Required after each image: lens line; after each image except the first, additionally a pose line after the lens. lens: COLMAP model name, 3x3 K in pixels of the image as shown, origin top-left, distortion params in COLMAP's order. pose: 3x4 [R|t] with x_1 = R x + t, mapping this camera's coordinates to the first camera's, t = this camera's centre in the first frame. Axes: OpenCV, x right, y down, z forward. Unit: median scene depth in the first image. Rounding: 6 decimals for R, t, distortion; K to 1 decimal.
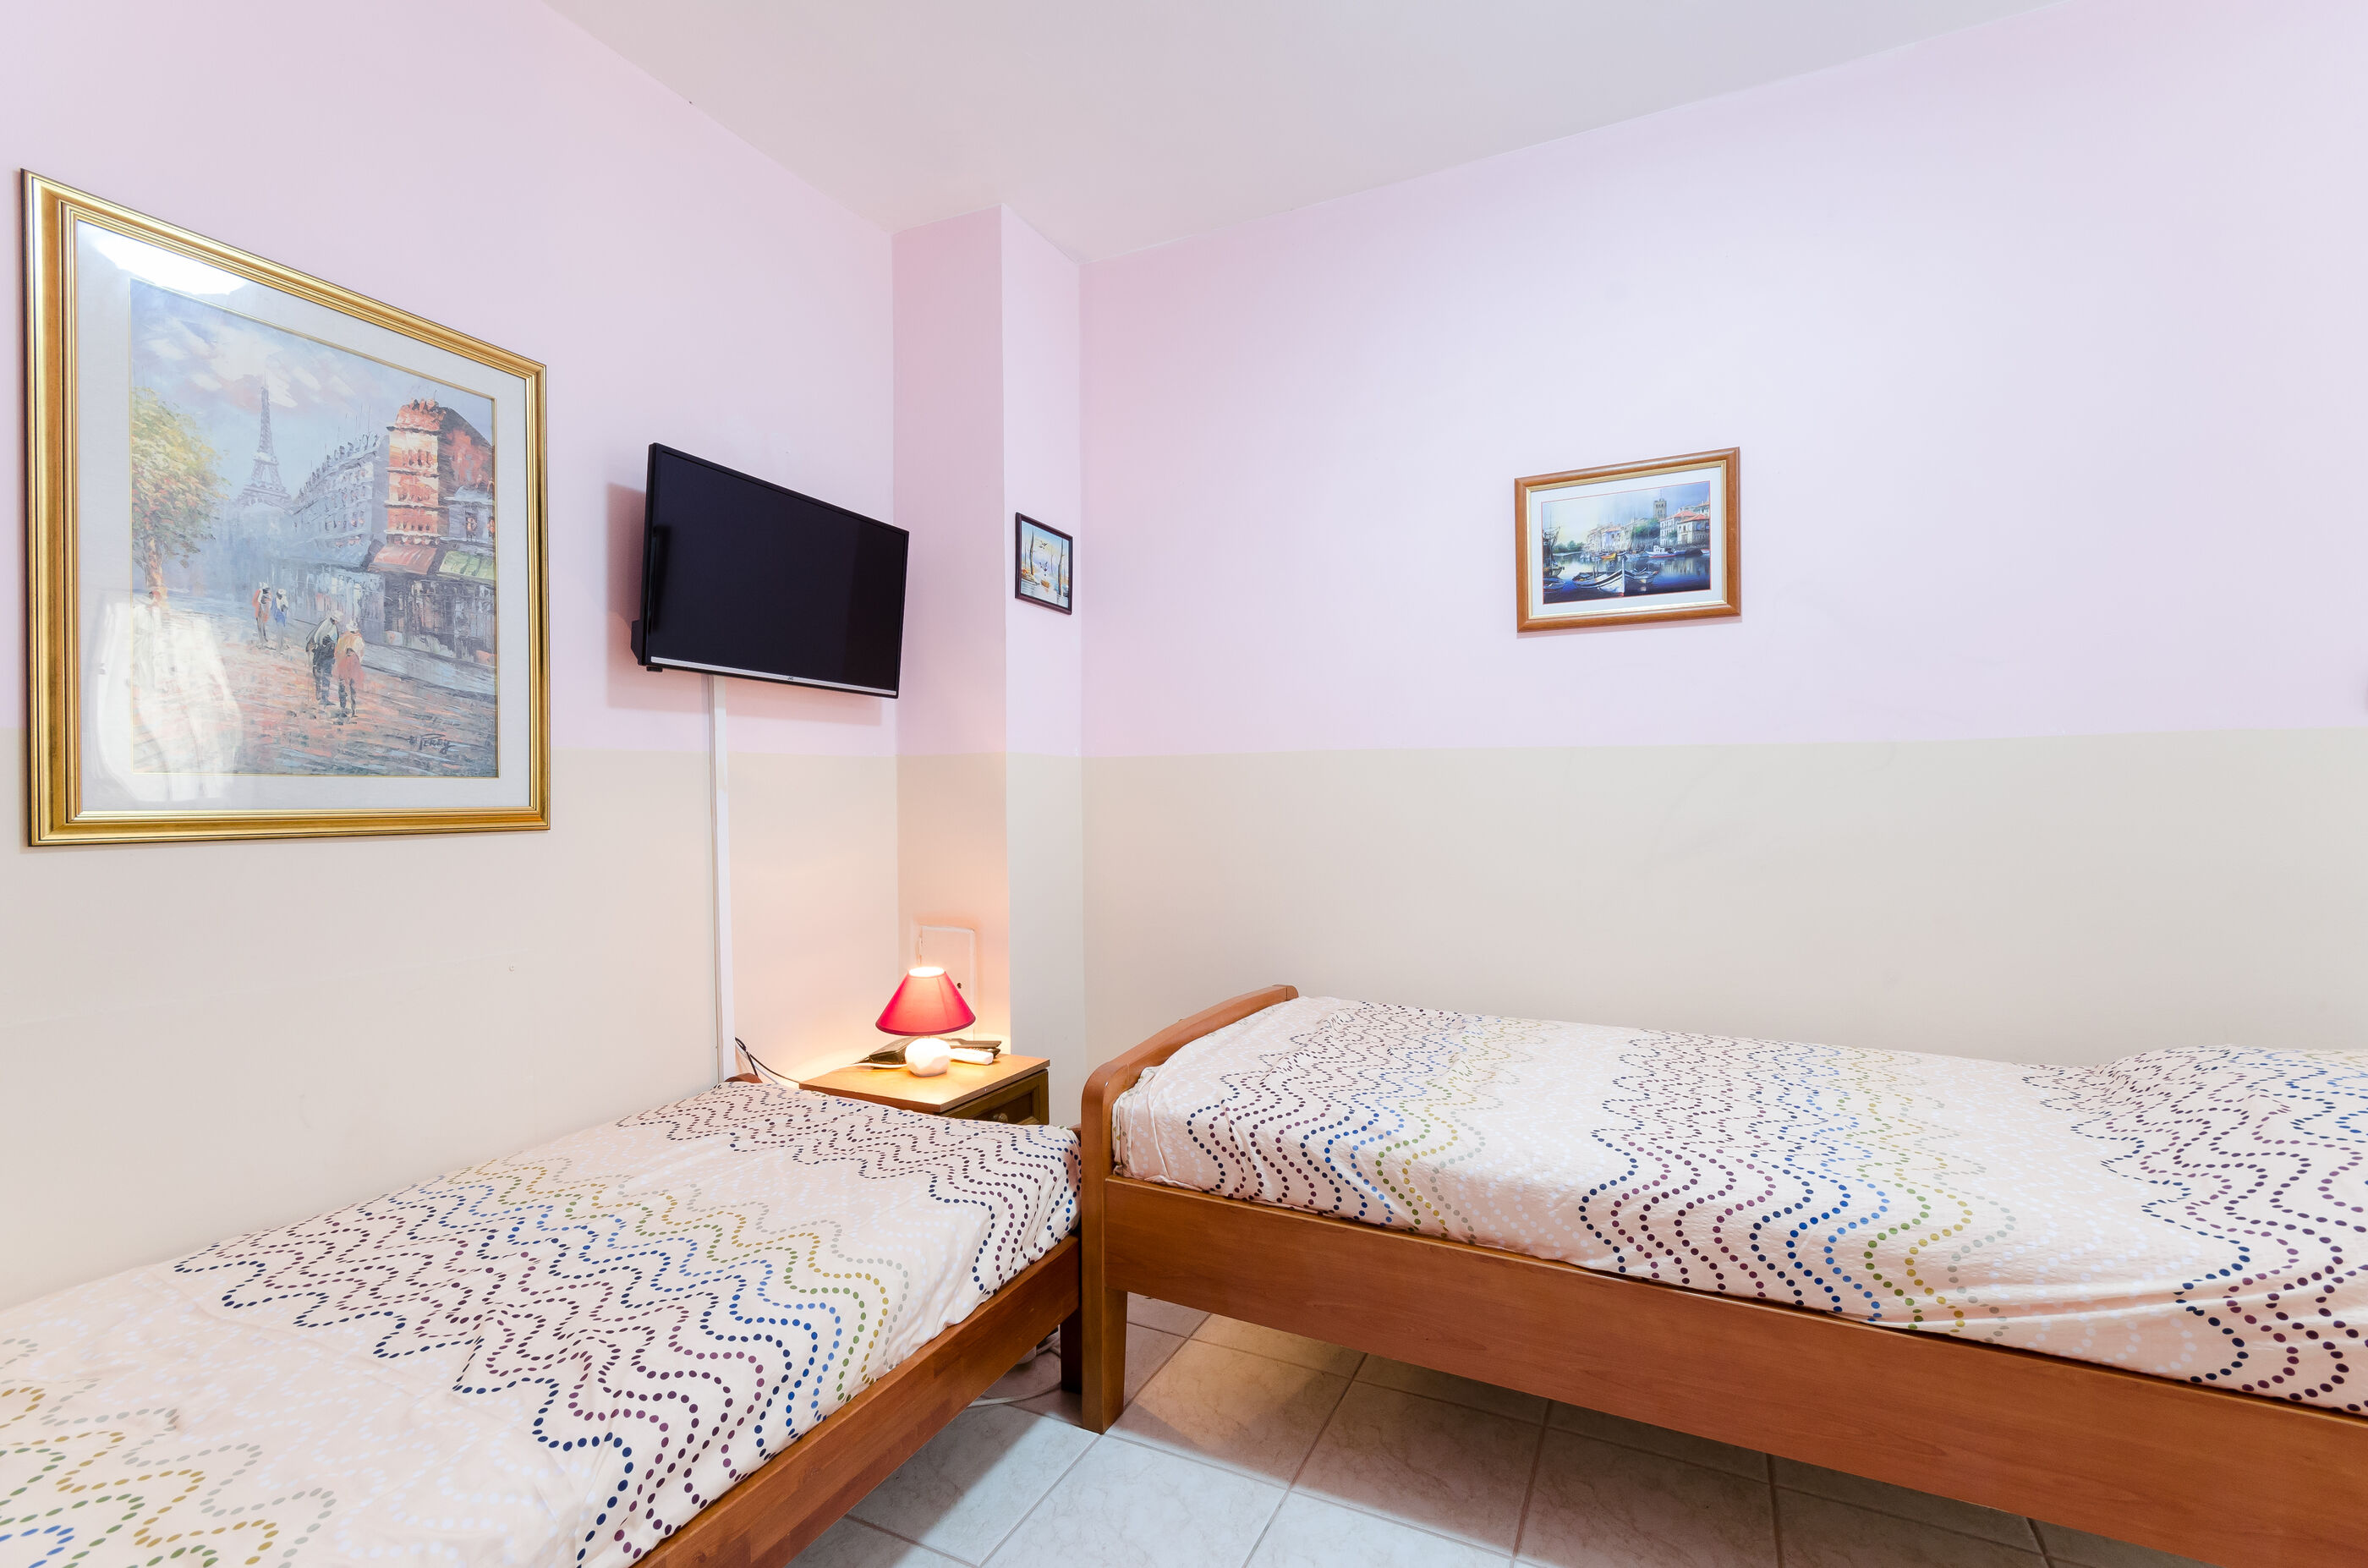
lens RADIAL K [[1059.1, 0, 1184.0], [0, 1059.1, 784.0], [0, 0, 1]] dist [0.002704, 0.000300]
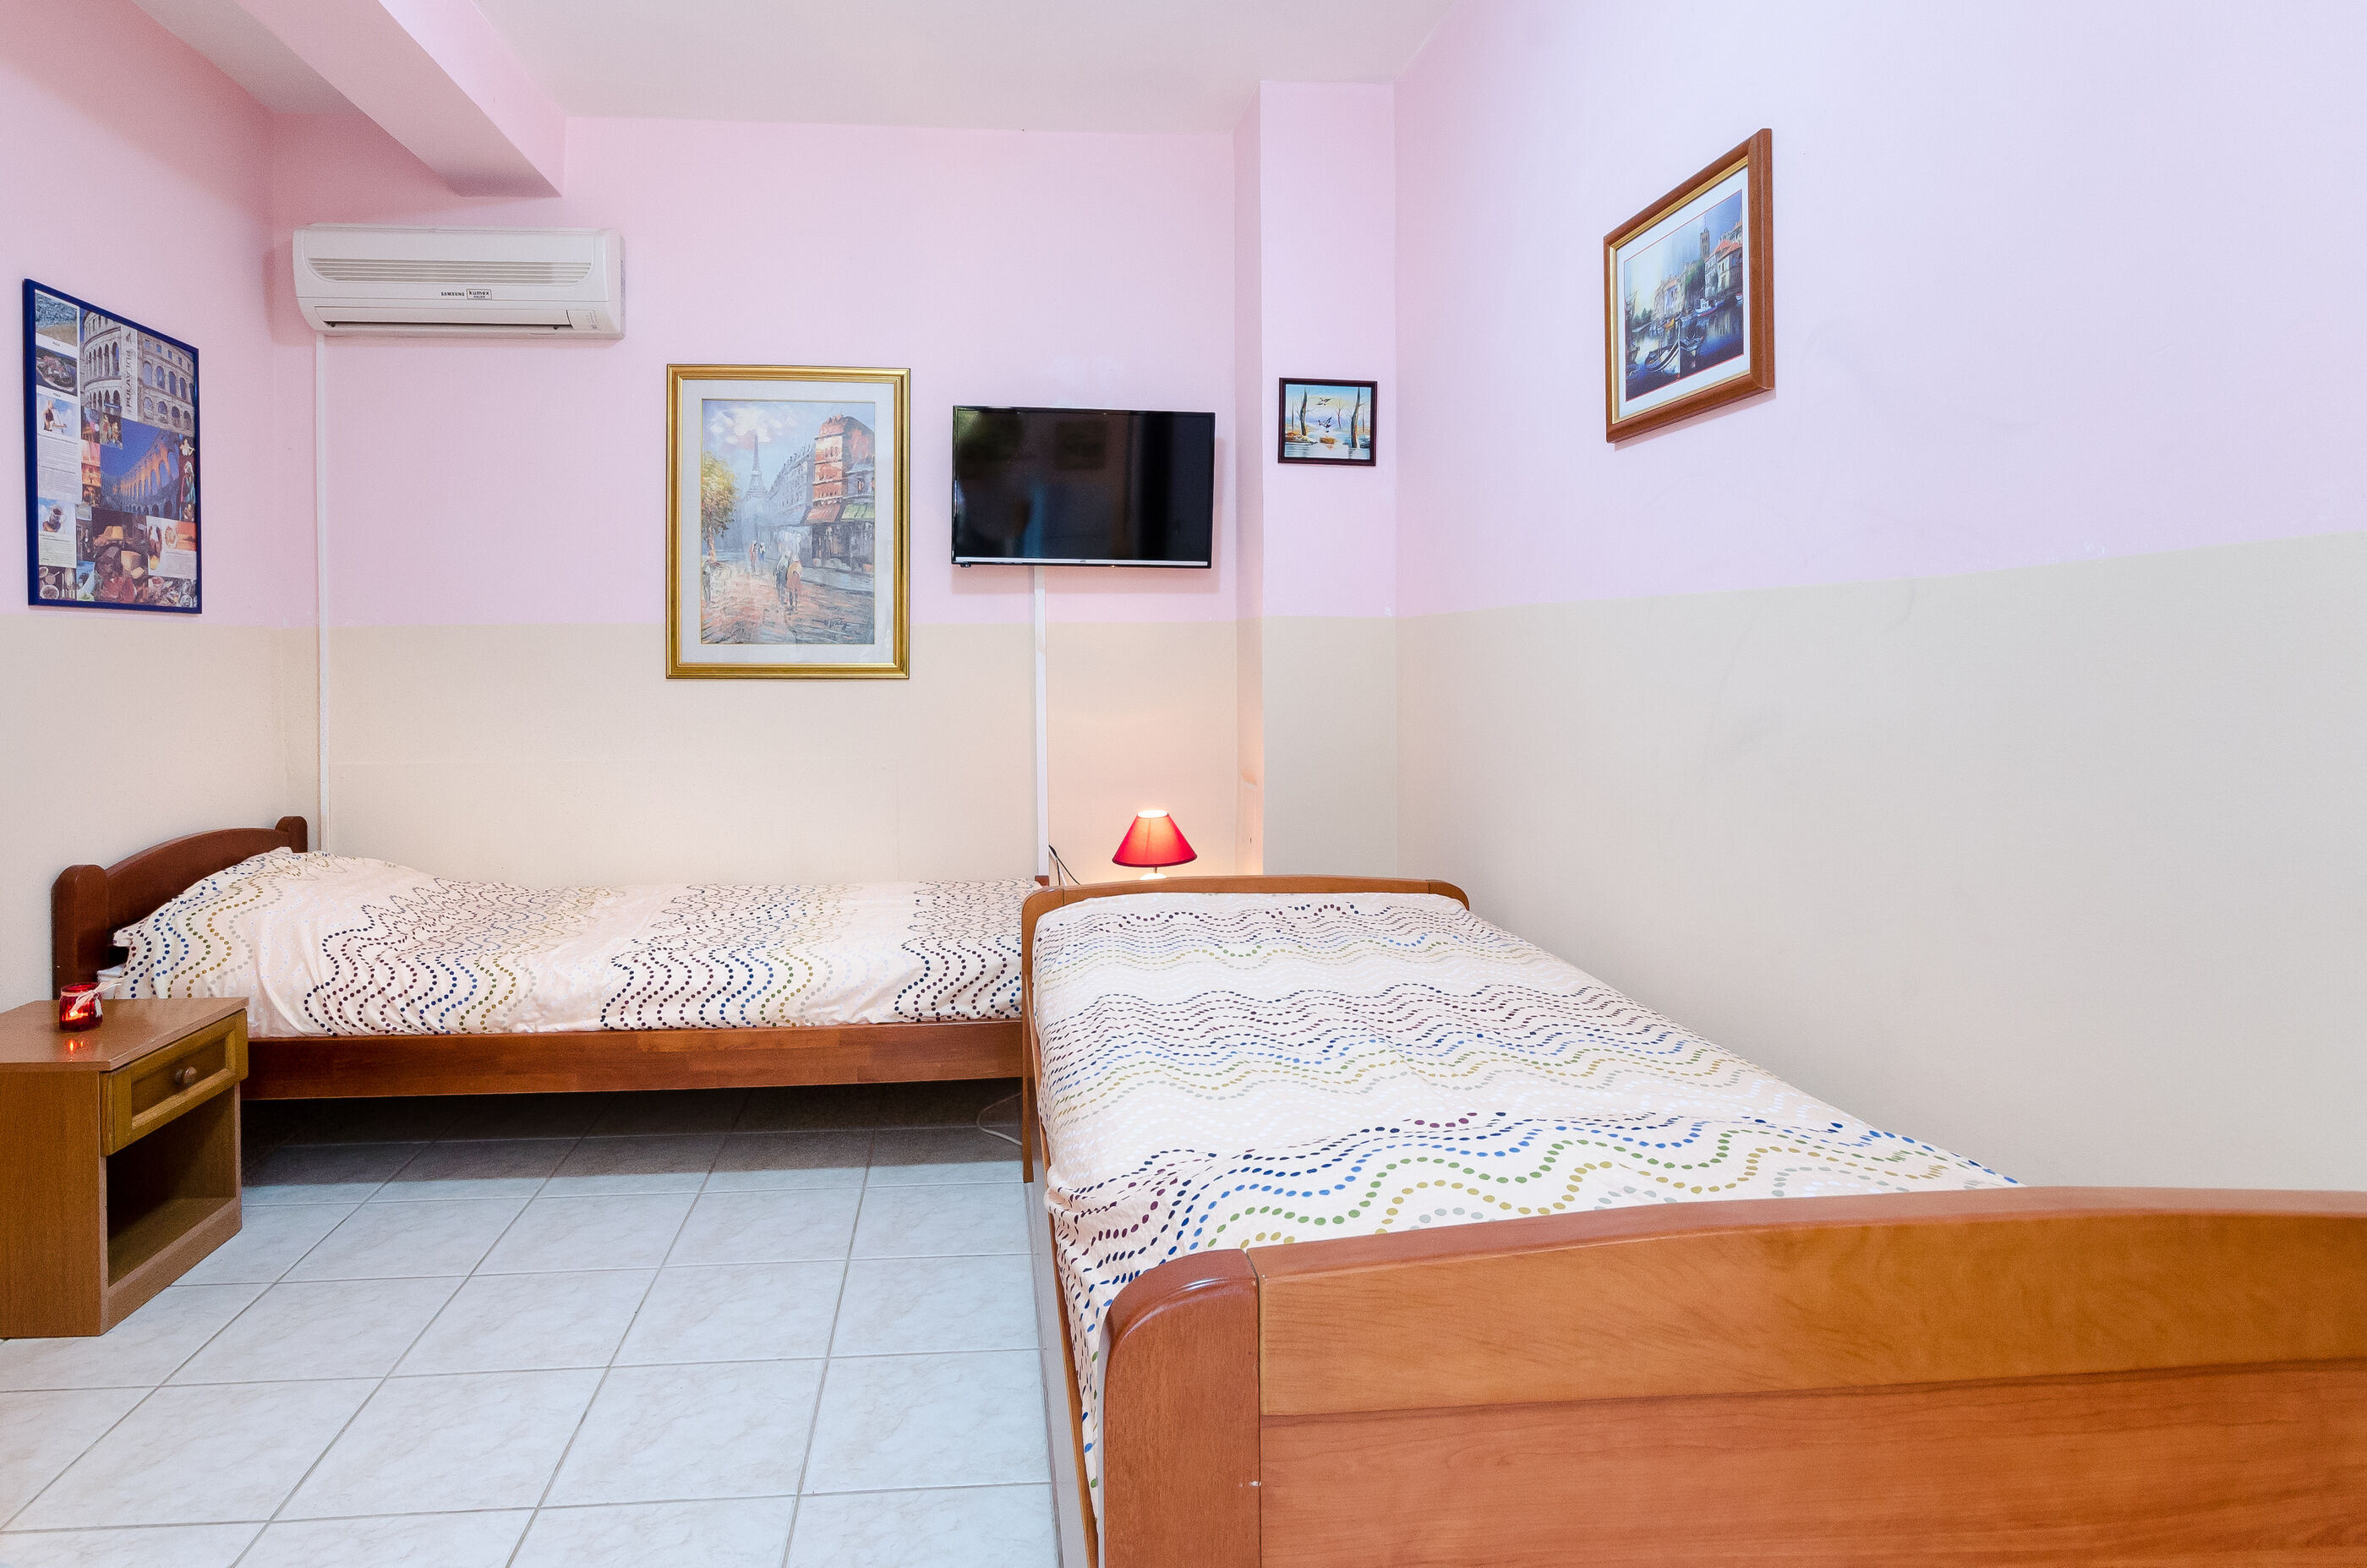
lens RADIAL K [[1367.8, 0, 1059.4], [0, 1367.8, 650.5], [0, 0, 1]] dist [-0.039030, -0.000295]
pose [[0.477712, 0.003448, -0.878510, 1.028354], [0.003850, 0.999974, 0.006018, -0.006546], [0.878508, -0.006257, 0.477686, 0.226912]]
